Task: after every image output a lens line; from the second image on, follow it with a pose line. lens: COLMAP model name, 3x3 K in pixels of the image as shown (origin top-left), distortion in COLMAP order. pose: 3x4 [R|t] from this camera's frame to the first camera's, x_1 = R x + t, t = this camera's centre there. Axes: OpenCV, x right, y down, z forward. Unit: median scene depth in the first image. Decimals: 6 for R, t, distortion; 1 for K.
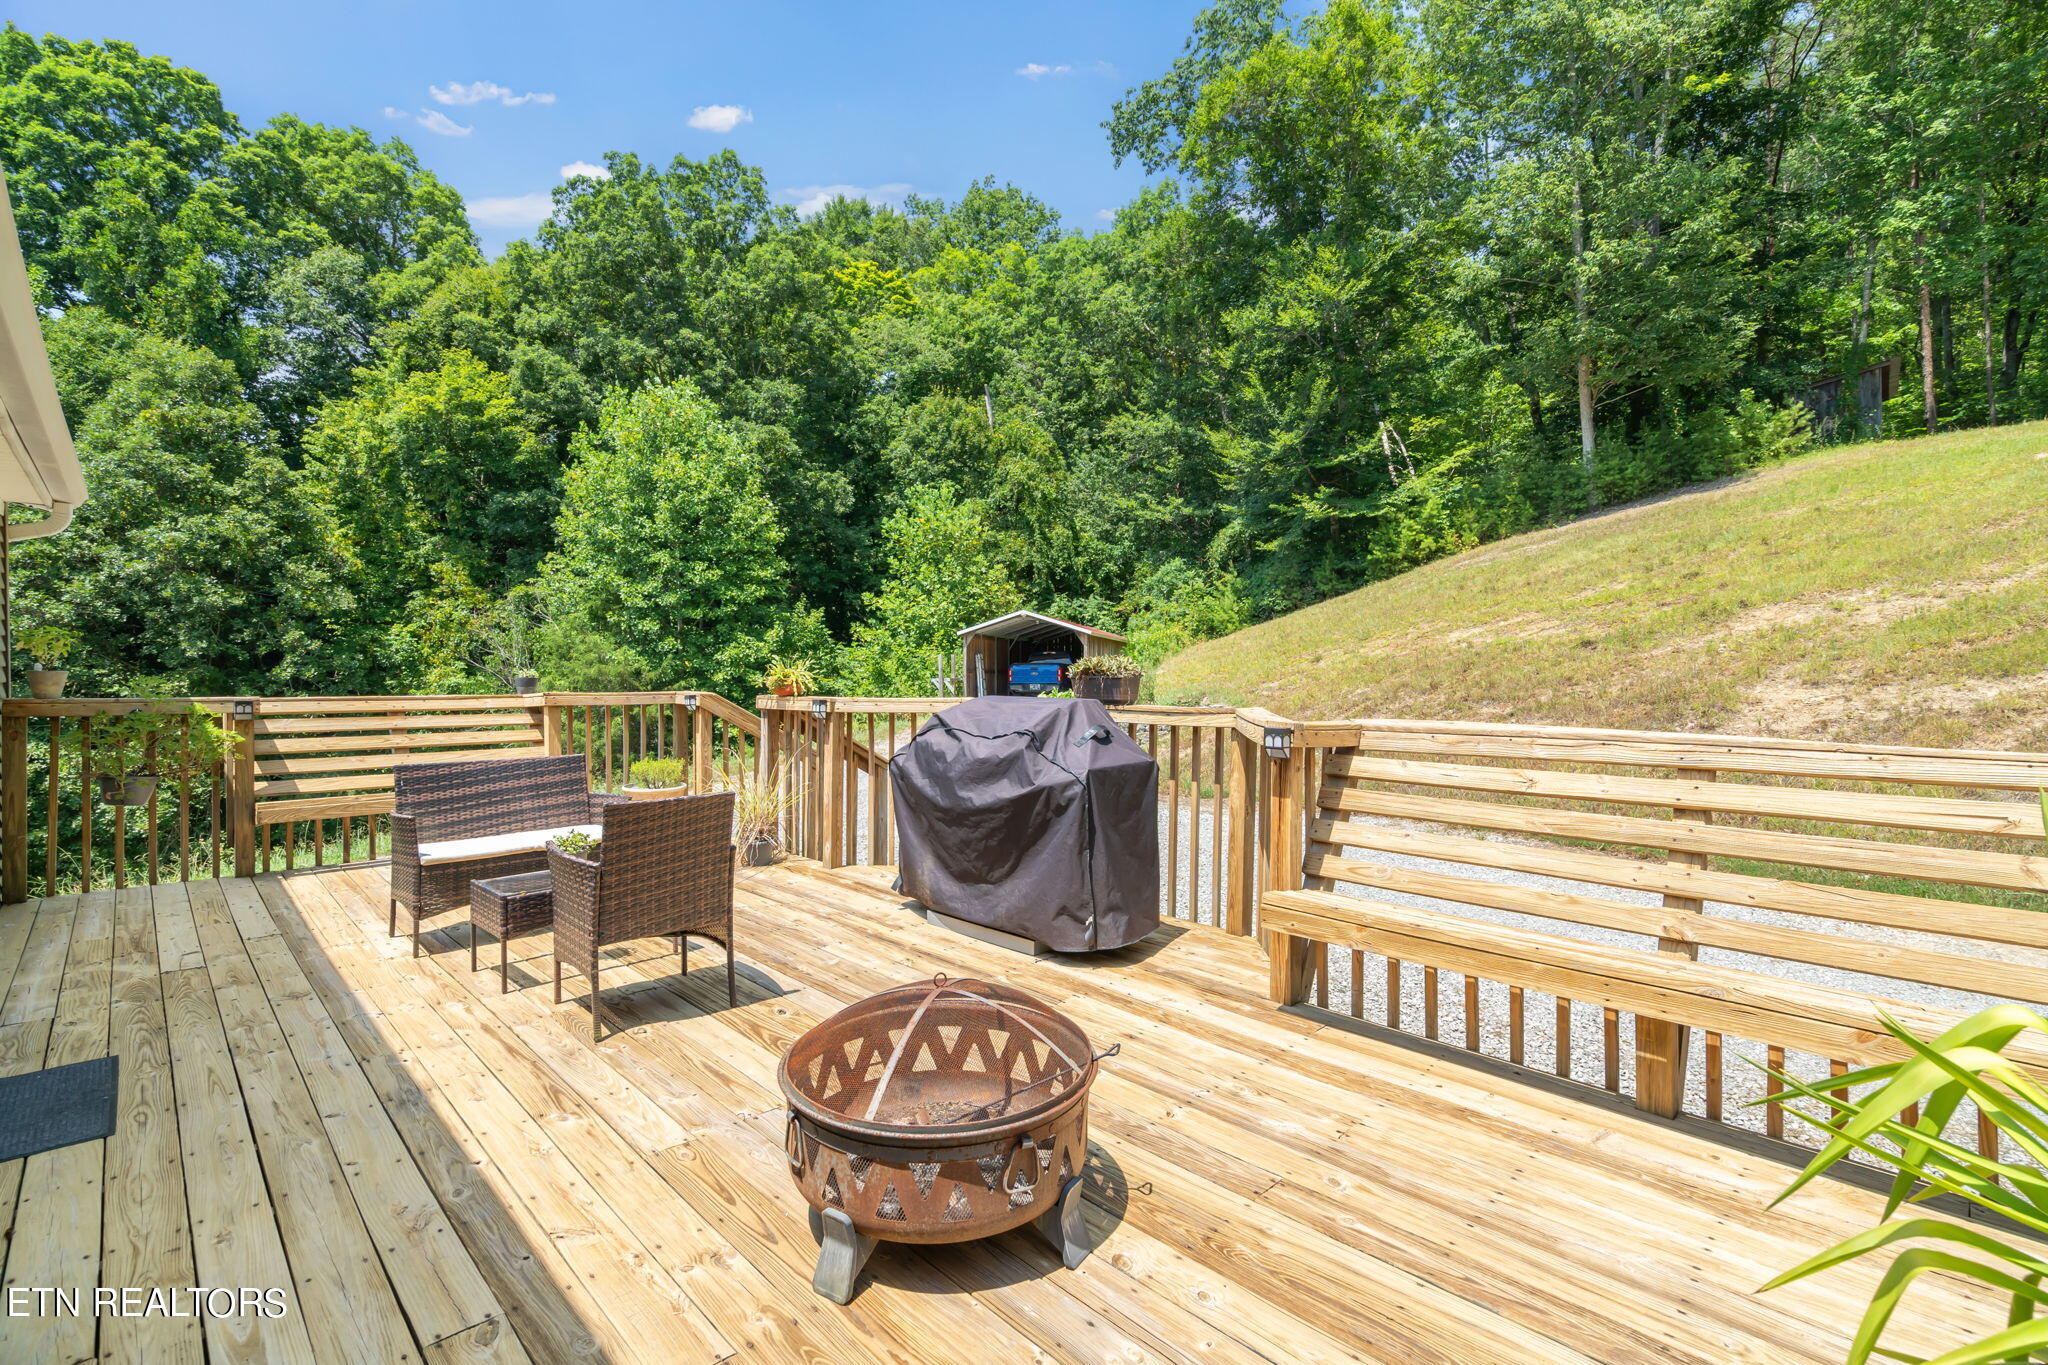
lens RADIAL K [[936.8, 0, 1025.0], [0, 936.8, 681.4], [0, 0, 1]] dist [-0.000991, 0.000164]
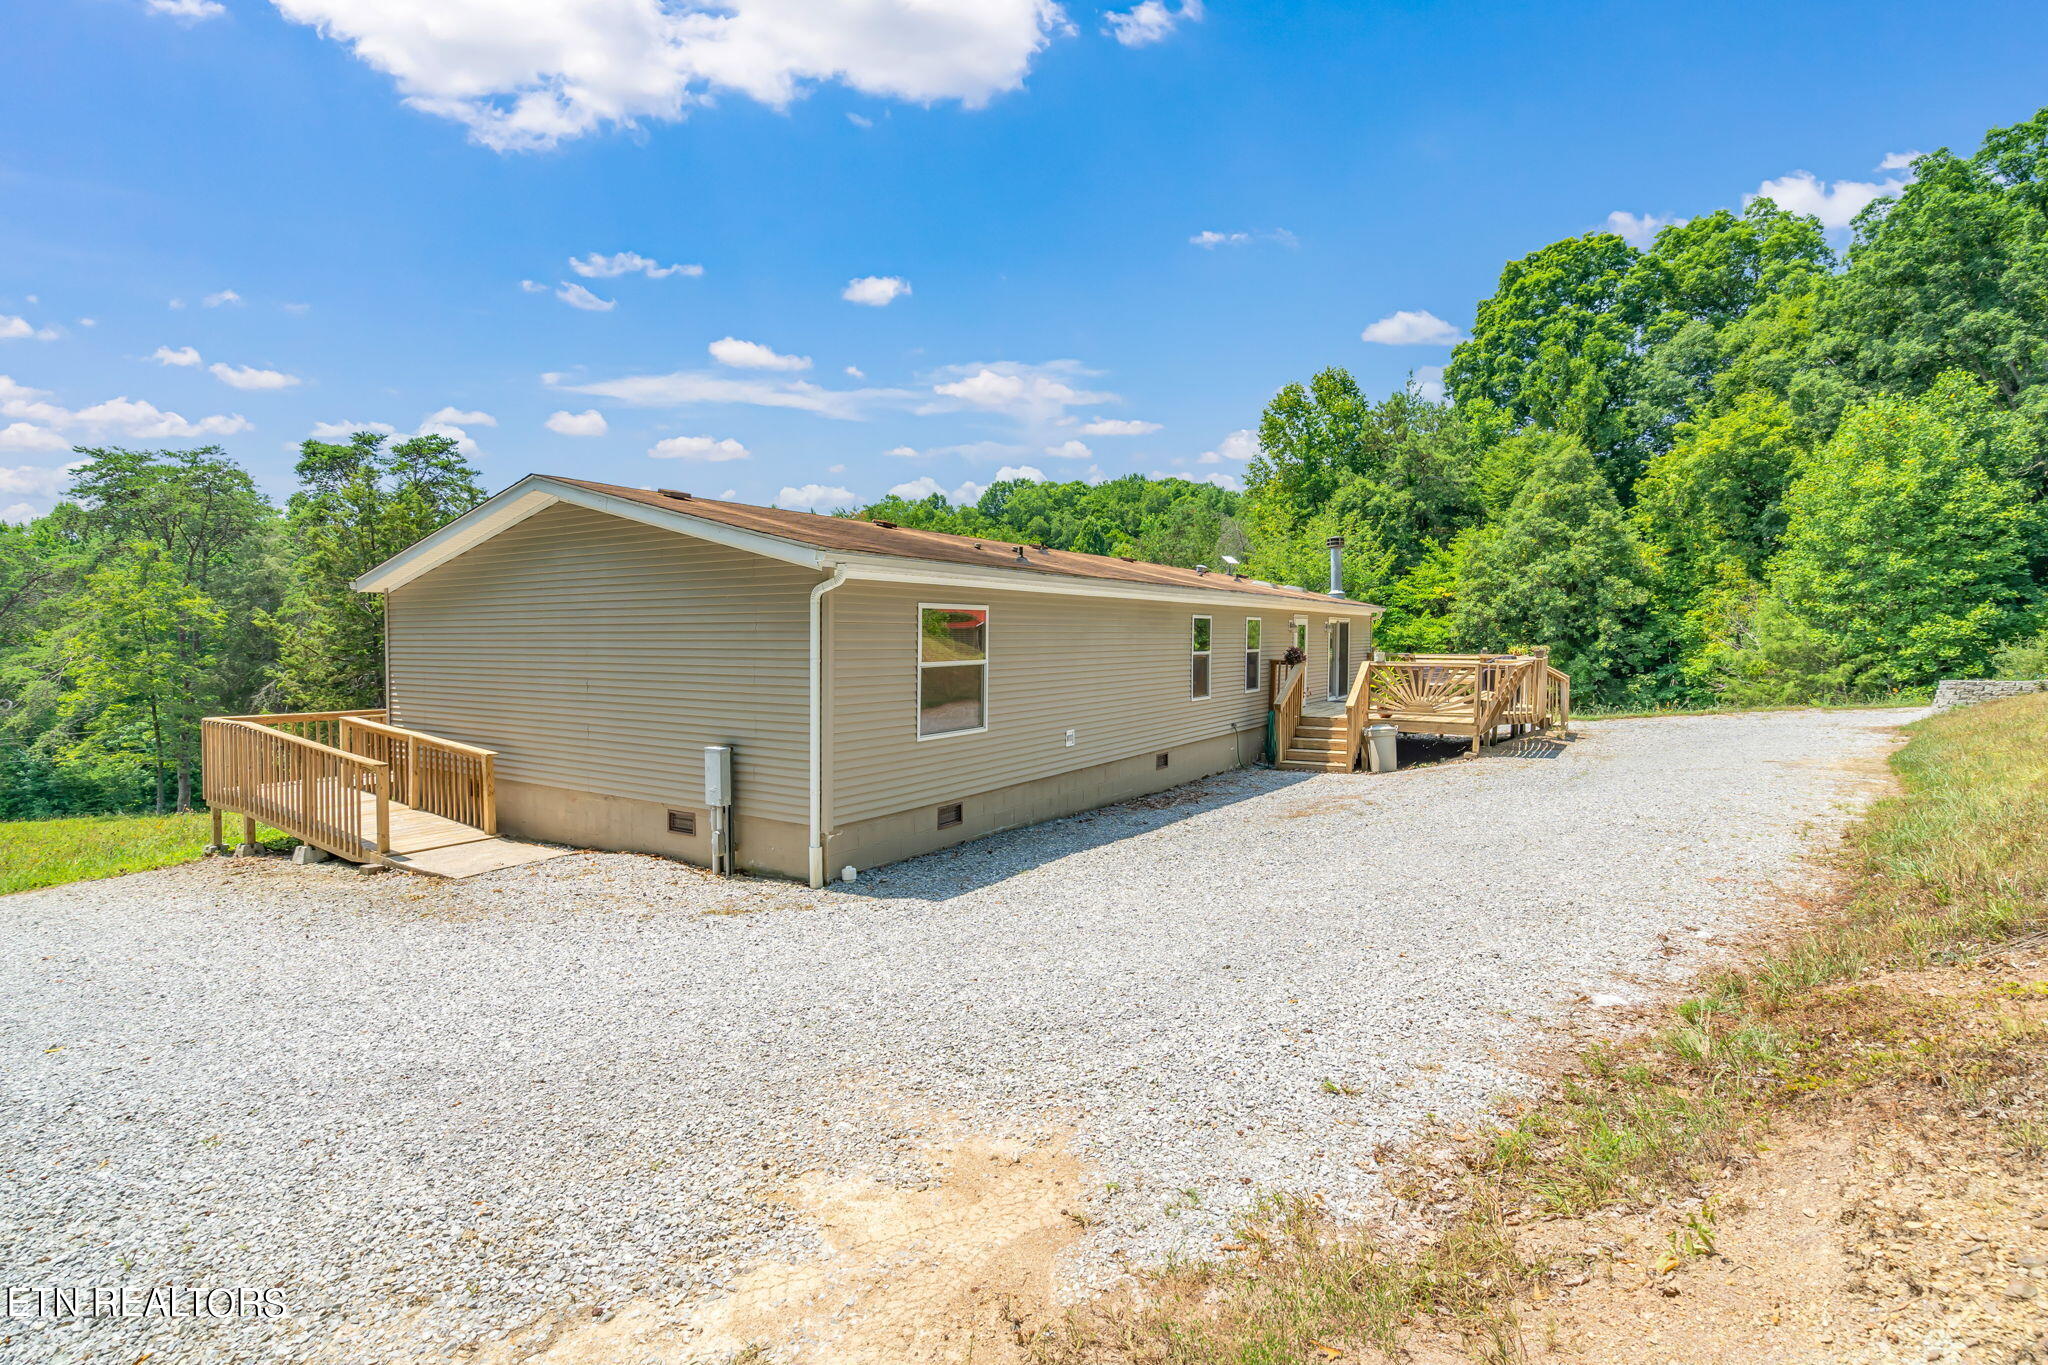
lens RADIAL K [[947.7, 0, 1024.0], [0, 947.7, 682.5], [0, 0, 1]] dist [-0.000243, 0.000341]
pose [[0.229924, 0.043074, -0.972255, 0.545697], [-0.014514, 0.999061, 0.040829, 0.001801], [0.973100, 0.004724, 0.230333, -0.320224]]
